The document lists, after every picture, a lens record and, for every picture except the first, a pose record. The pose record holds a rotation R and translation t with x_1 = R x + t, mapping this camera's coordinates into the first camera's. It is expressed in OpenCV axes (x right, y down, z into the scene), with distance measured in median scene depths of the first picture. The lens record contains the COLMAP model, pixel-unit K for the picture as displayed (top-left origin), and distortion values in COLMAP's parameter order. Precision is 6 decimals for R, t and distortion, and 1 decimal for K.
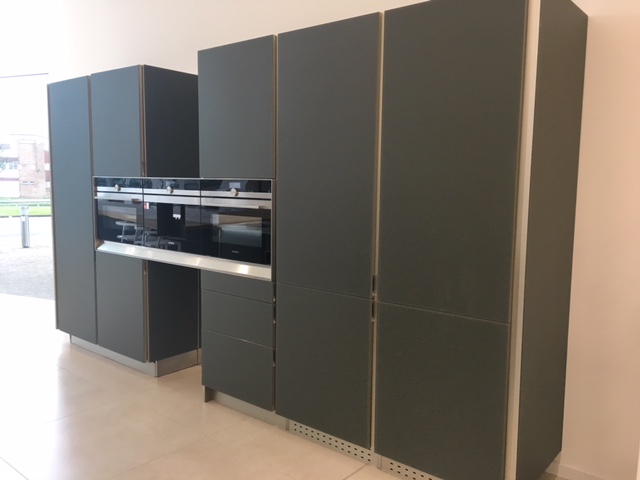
lens RADIAL K [[548.0, 0, 320.0], [0, 548.0, 240.0], [0, 0, 1]] dist [0.103965, -0.151796]
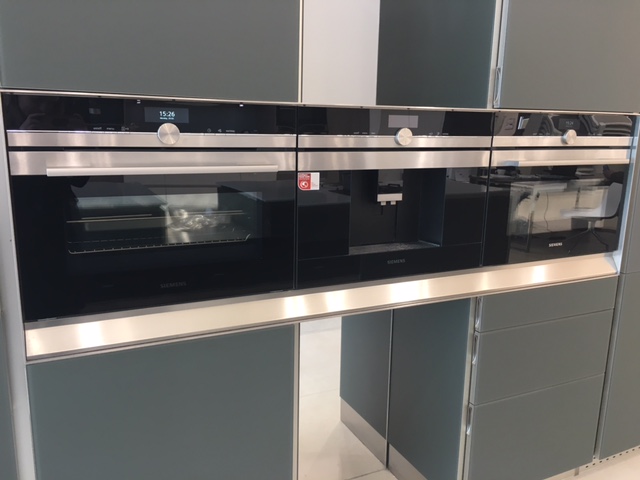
lens RADIAL K [[558.8, 0, 320.0], [0, 558.8, 240.0], [0, 0, 1]] dist [0.056790, -0.015175]
pose [[0.394859, -0.197741, 0.897209, -0.674764], [0.079104, 0.980254, 0.181230, -0.093902], [-0.915330, -0.000587, 0.402705, 0.872011]]
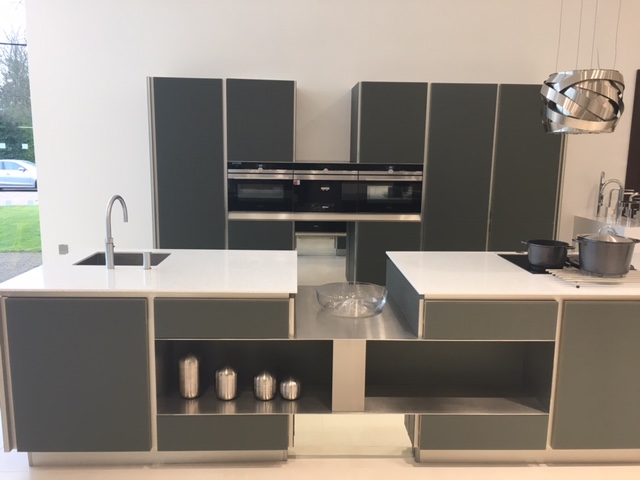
lens RADIAL K [[548.0, 0, 320.0], [0, 548.0, 240.0], [0, 0, 1]] dist [0.103965, -0.151796]
pose [[0.732183, -0.121598, 0.670165, -1.262252], [0.065690, 0.991955, 0.108216, -0.066170], [-0.677932, -0.035211, 0.734281, -0.068979]]
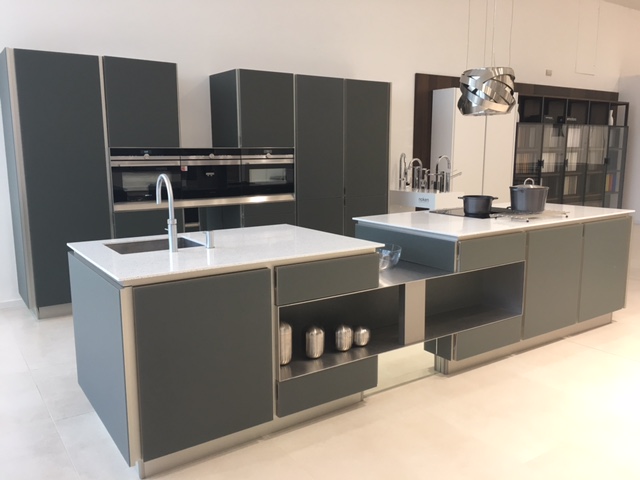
lens RADIAL K [[558.8, 0, 320.0], [0, 558.8, 240.0], [0, 0, 1]] dist [0.056790, -0.015175]
pose [[0.246861, -0.176964, 0.952756, -1.627983], [0.104190, 0.982332, 0.155462, -0.071501], [-0.963434, 0.060890, 0.260937, 0.341483]]
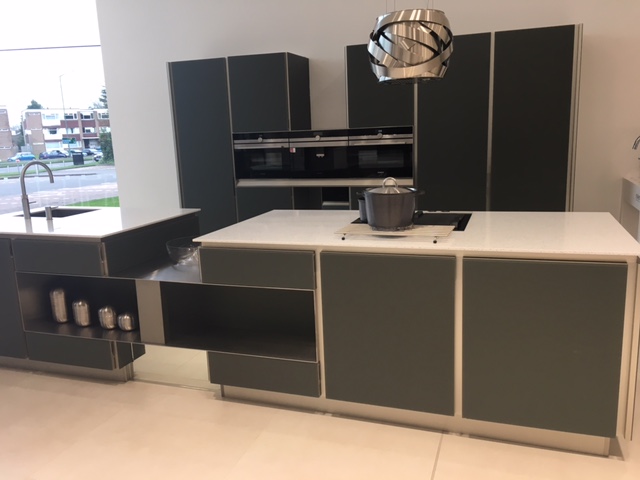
lens RADIAL K [[548.0, 0, 320.0], [0, 548.0, 240.0], [0, 0, 1]] dist [0.103965, -0.151796]
pose [[0.933317, -0.126687, 0.335962, -0.794625], [0.093239, 0.989101, 0.113955, 0.014919], [-0.346737, -0.075032, 0.934956, -0.427376]]
